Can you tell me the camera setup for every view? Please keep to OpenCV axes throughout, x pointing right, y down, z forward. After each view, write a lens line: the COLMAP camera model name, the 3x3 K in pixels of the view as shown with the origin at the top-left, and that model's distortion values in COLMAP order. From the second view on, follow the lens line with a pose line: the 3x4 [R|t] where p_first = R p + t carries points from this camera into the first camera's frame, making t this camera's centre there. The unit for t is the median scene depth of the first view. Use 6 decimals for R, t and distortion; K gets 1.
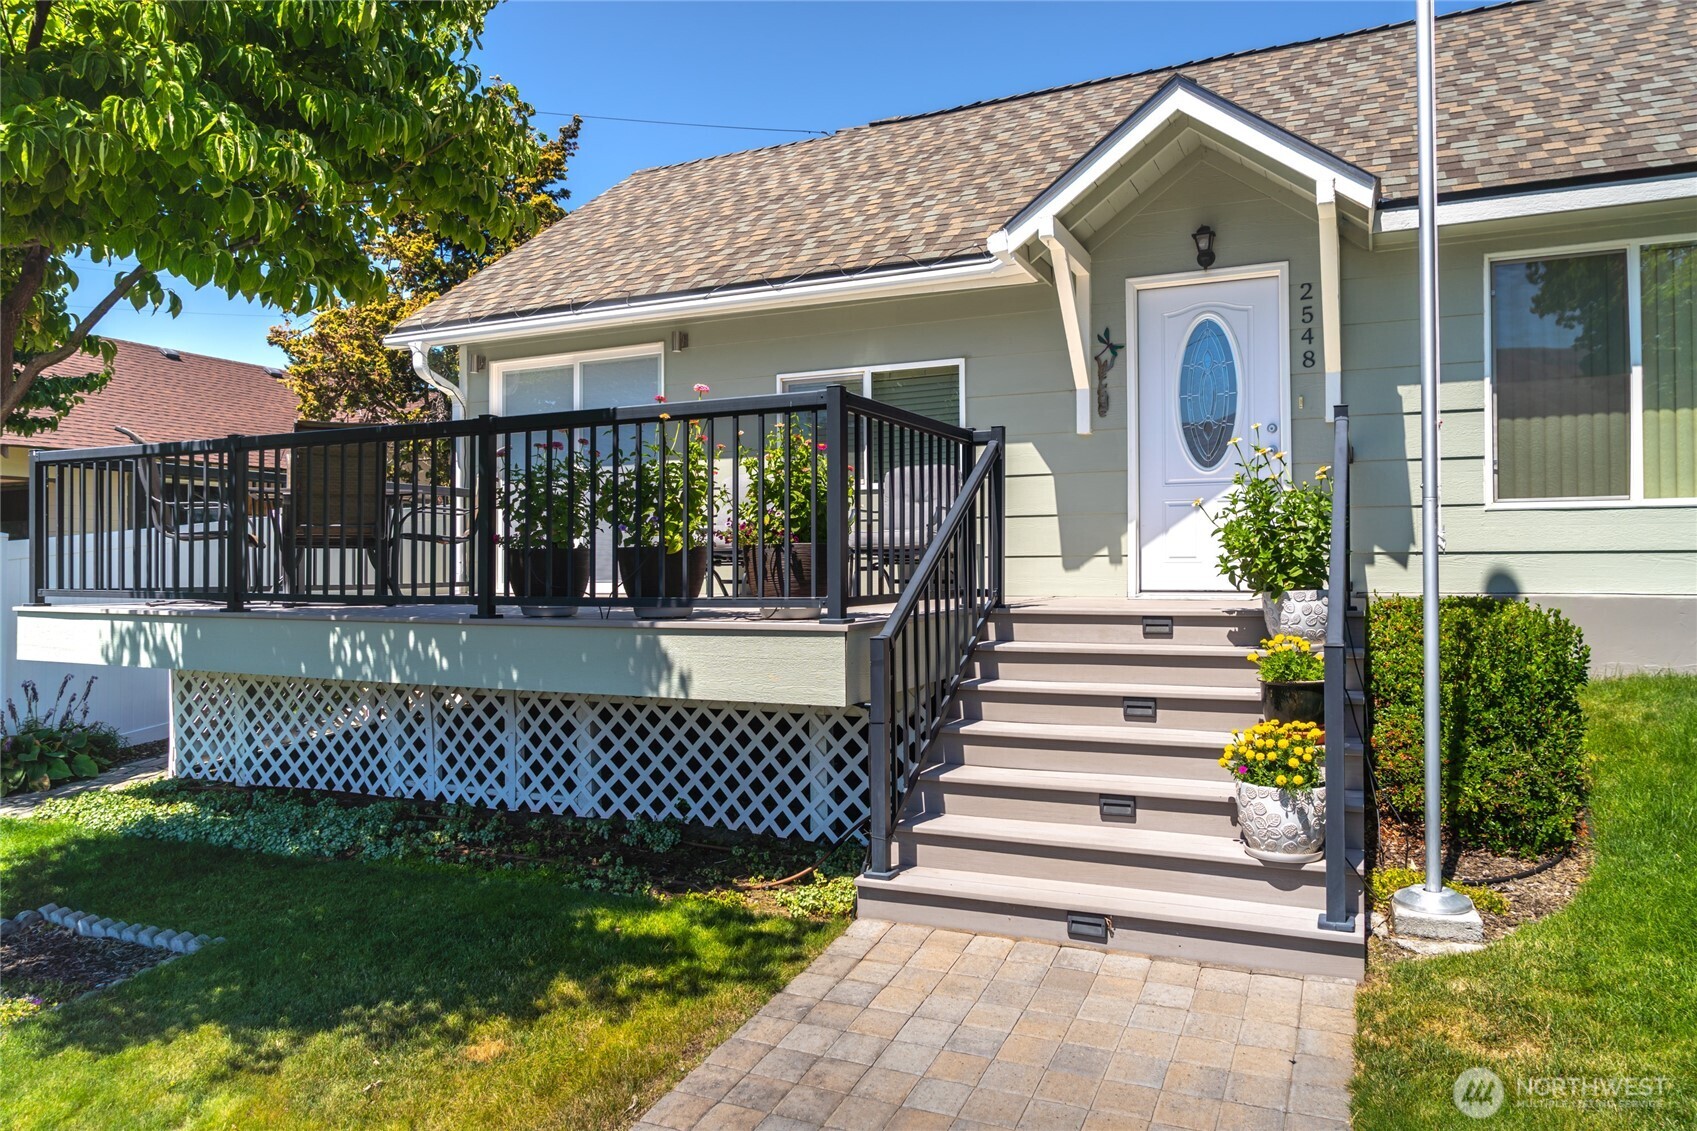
lens RADIAL K [[1095.0, 0, 848.5], [0, 1095.0, 565.5], [0, 0, 1]] dist [-0.029040, 0.016048]
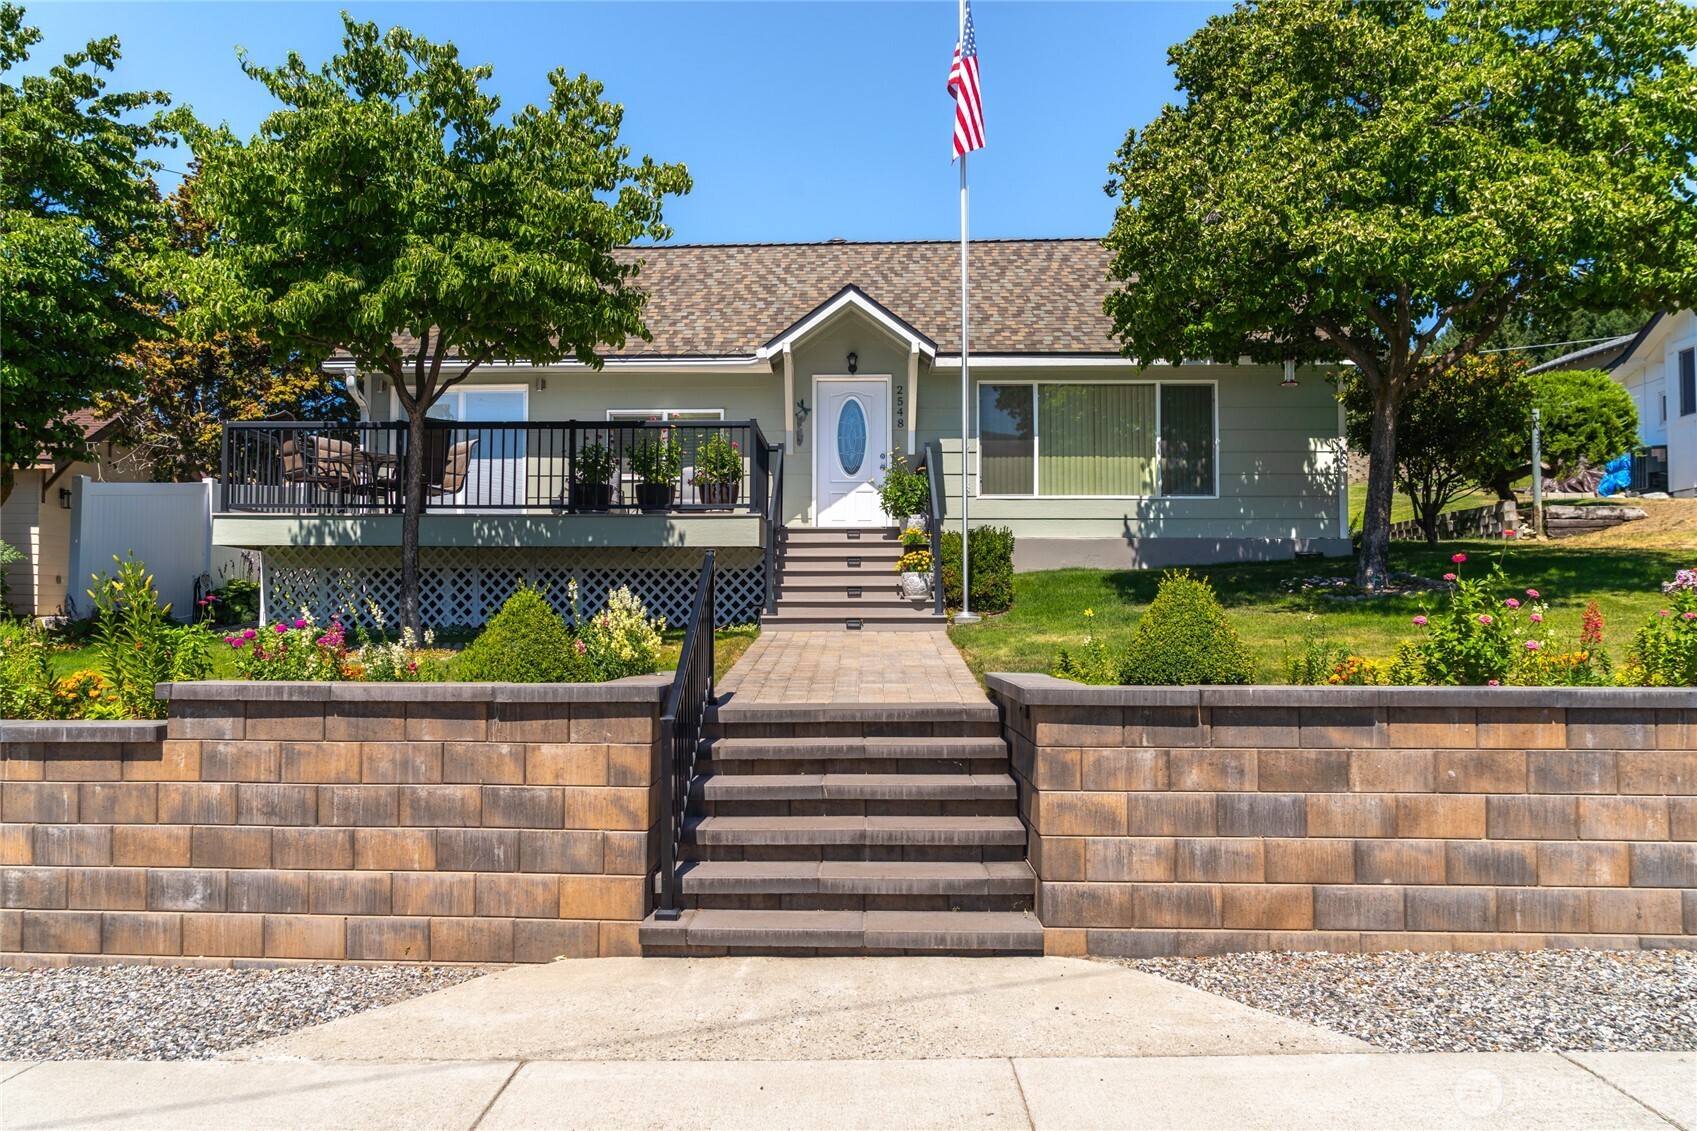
lens RADIAL K [[801.9, 0, 848.3], [0, 801.9, 538.4], [0, 0, 1]] dist [-0.008114, 0.000062]
pose [[0.928051, 0.020925, 0.371866, -0.227423], [-0.009468, 0.999423, -0.032608, 0.077422], [-0.372334, 0.026741, 0.927714, -0.358319]]
